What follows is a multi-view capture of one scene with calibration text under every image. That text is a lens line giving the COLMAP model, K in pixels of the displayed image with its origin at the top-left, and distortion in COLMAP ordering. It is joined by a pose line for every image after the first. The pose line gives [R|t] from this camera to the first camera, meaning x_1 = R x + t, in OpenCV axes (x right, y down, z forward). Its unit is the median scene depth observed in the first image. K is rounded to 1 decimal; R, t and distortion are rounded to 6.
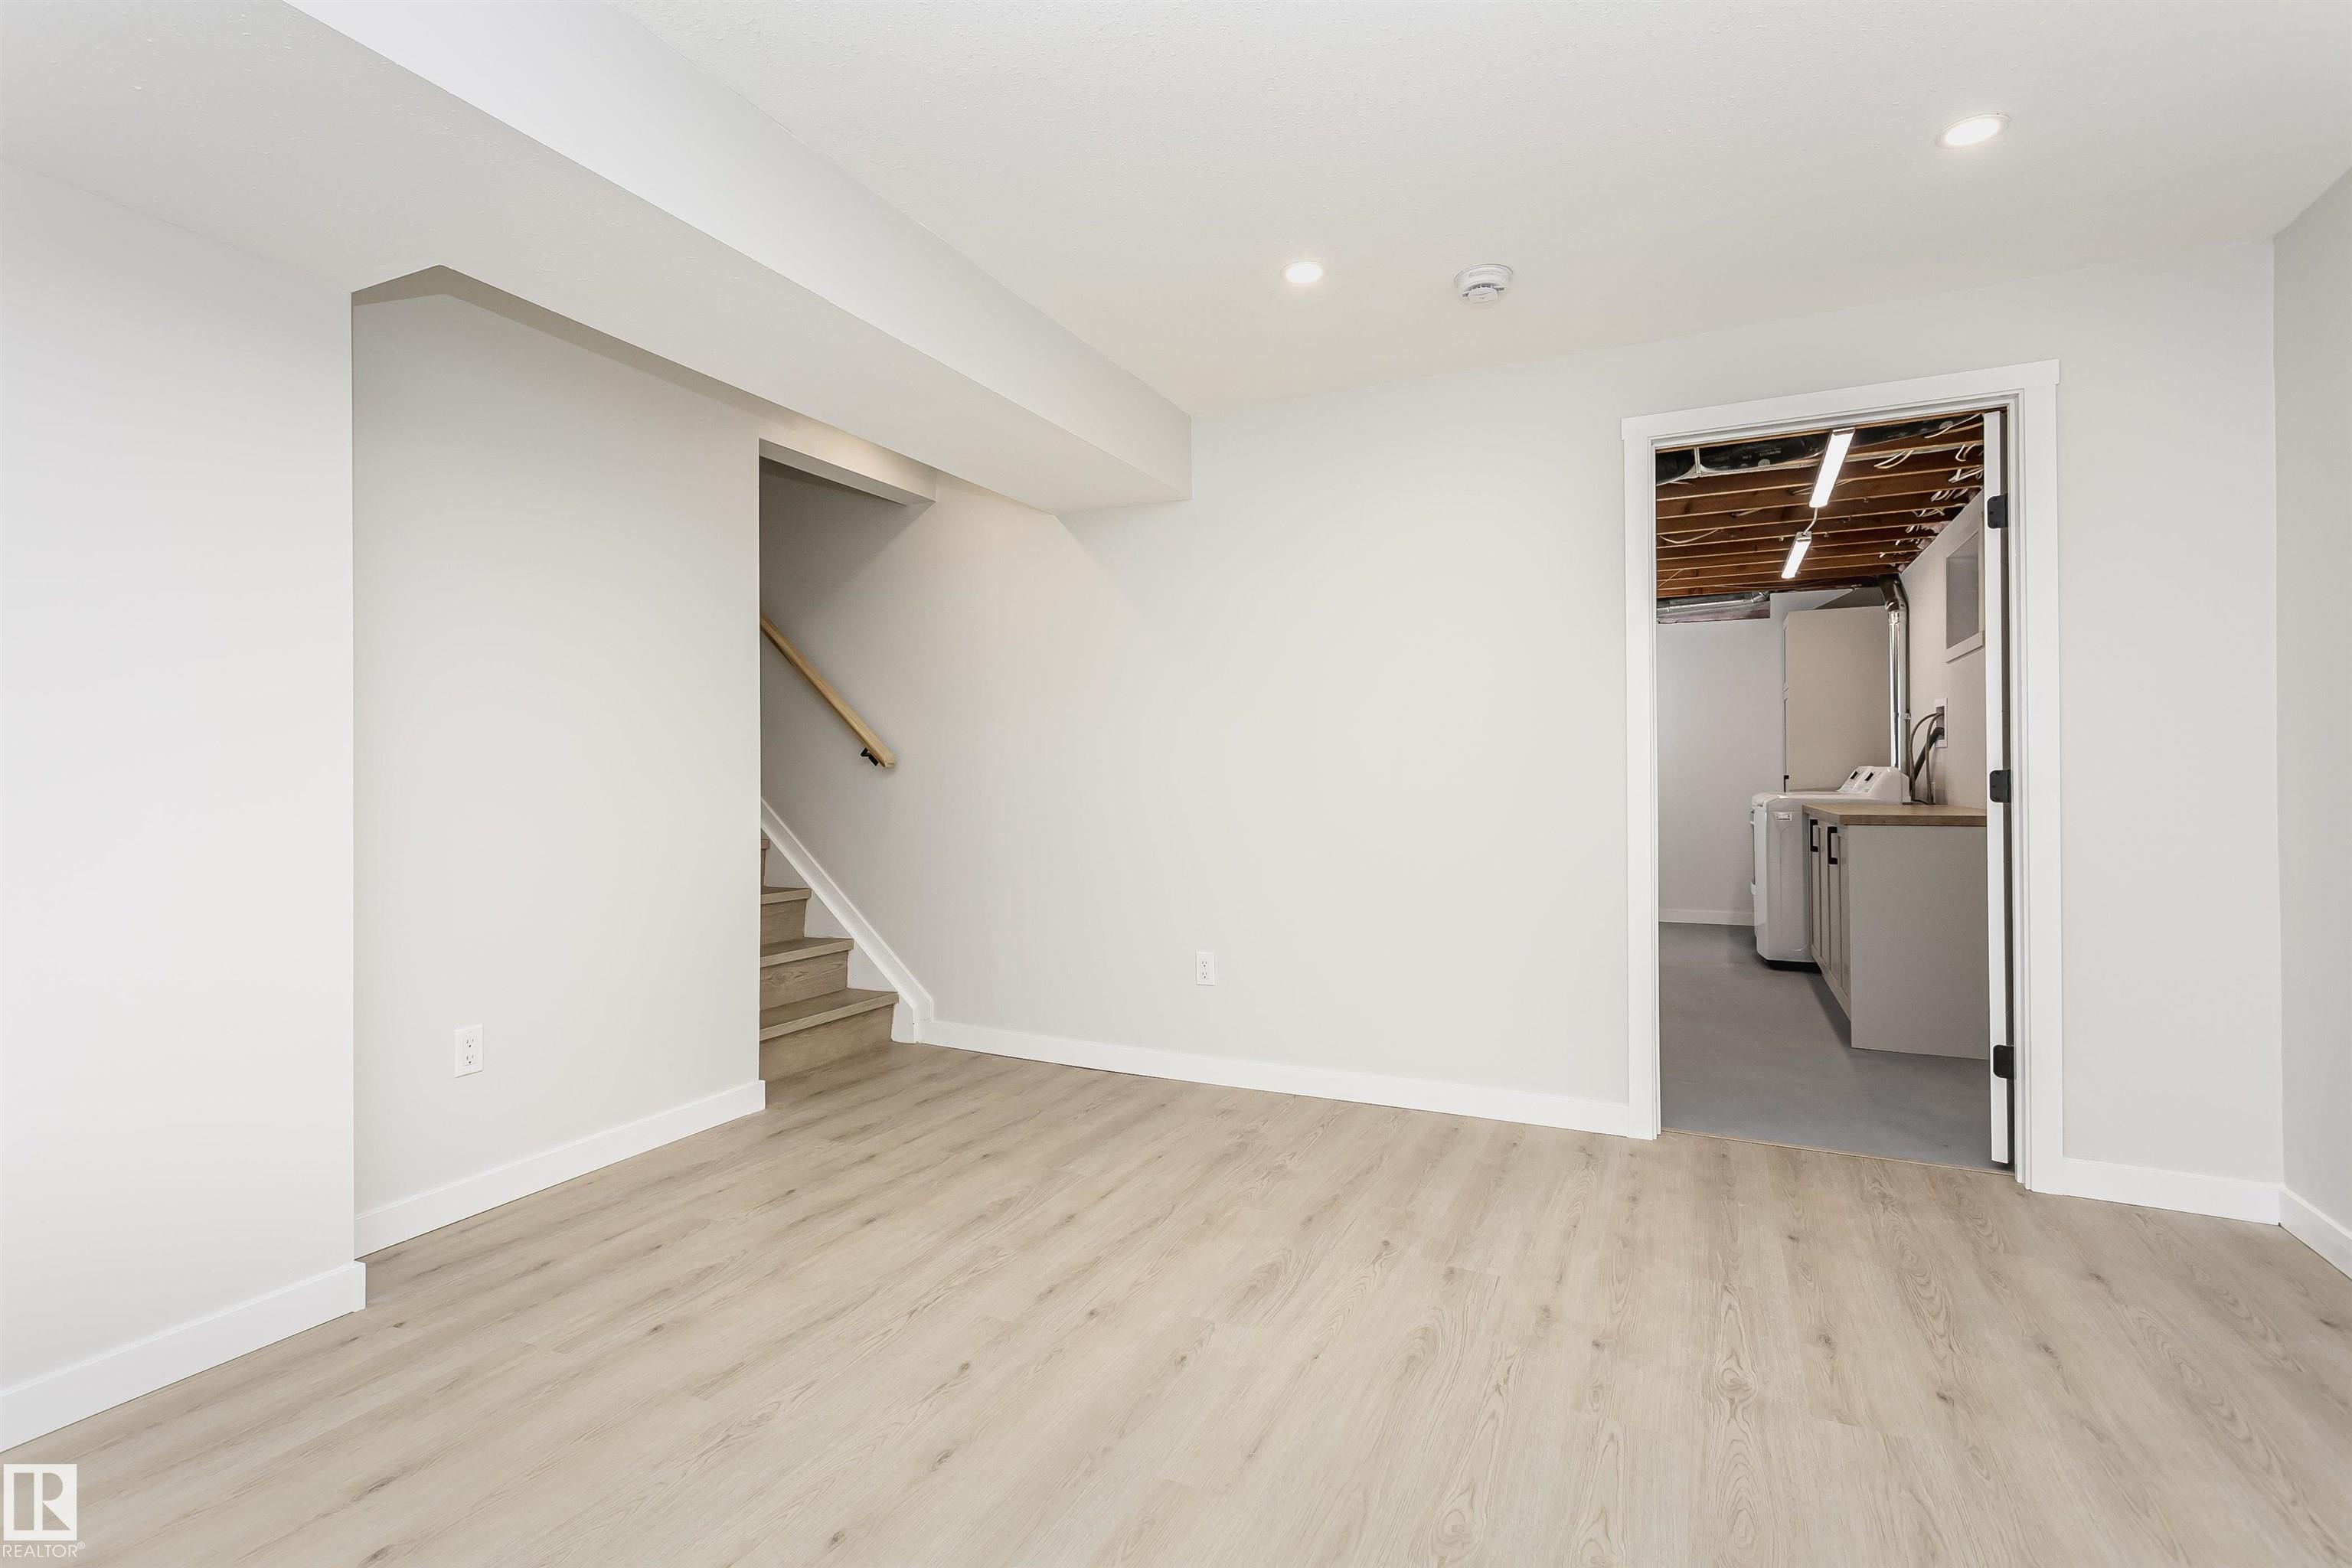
lens RADIAL K [[1134.0, 0, 1167.8], [0, 1134.0, 773.2], [0, 0, 1]] dist [0.004799, 0.002450]
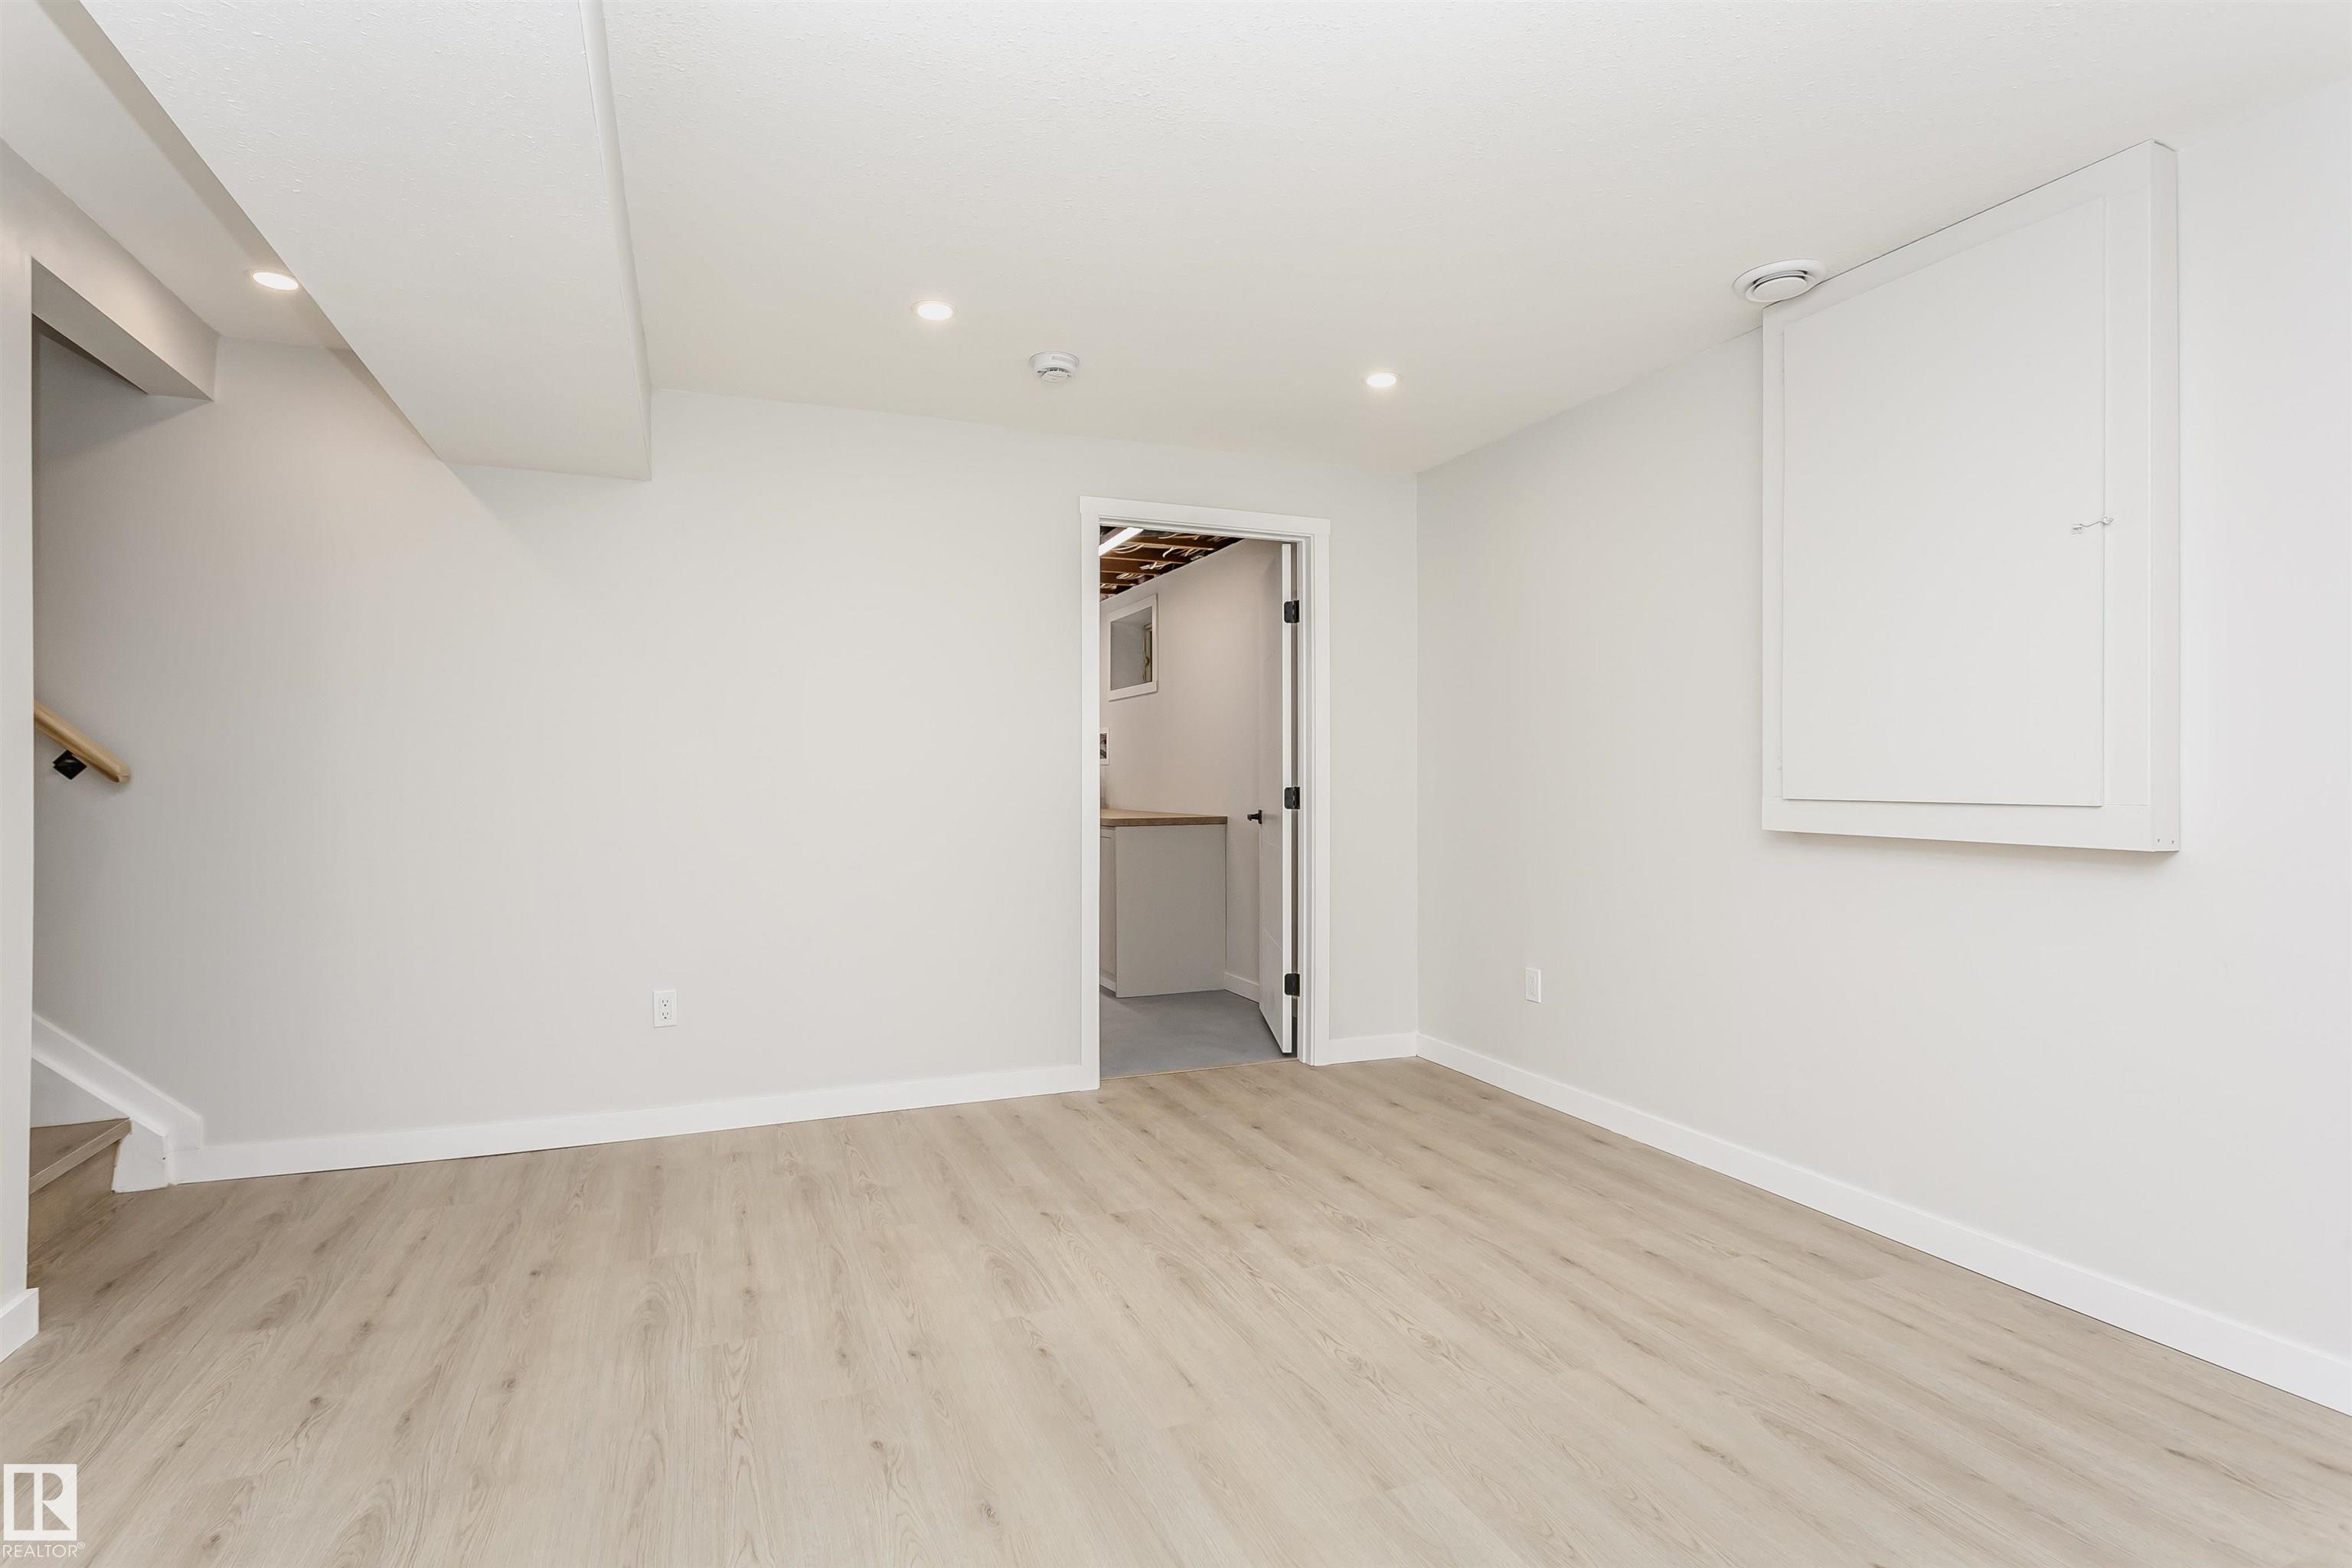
lens RADIAL K [[1134.0, 0, 1159.6], [0, 1134.0, 781.5], [0, 0, 1]] dist [0.004799, 0.002450]
pose [[0.668117, 0.000186, 0.744056, -0.525262], [-0.003580, 0.999989, 0.002964, -0.015079], [-0.744048, -0.004644, 0.668110, 0.157748]]
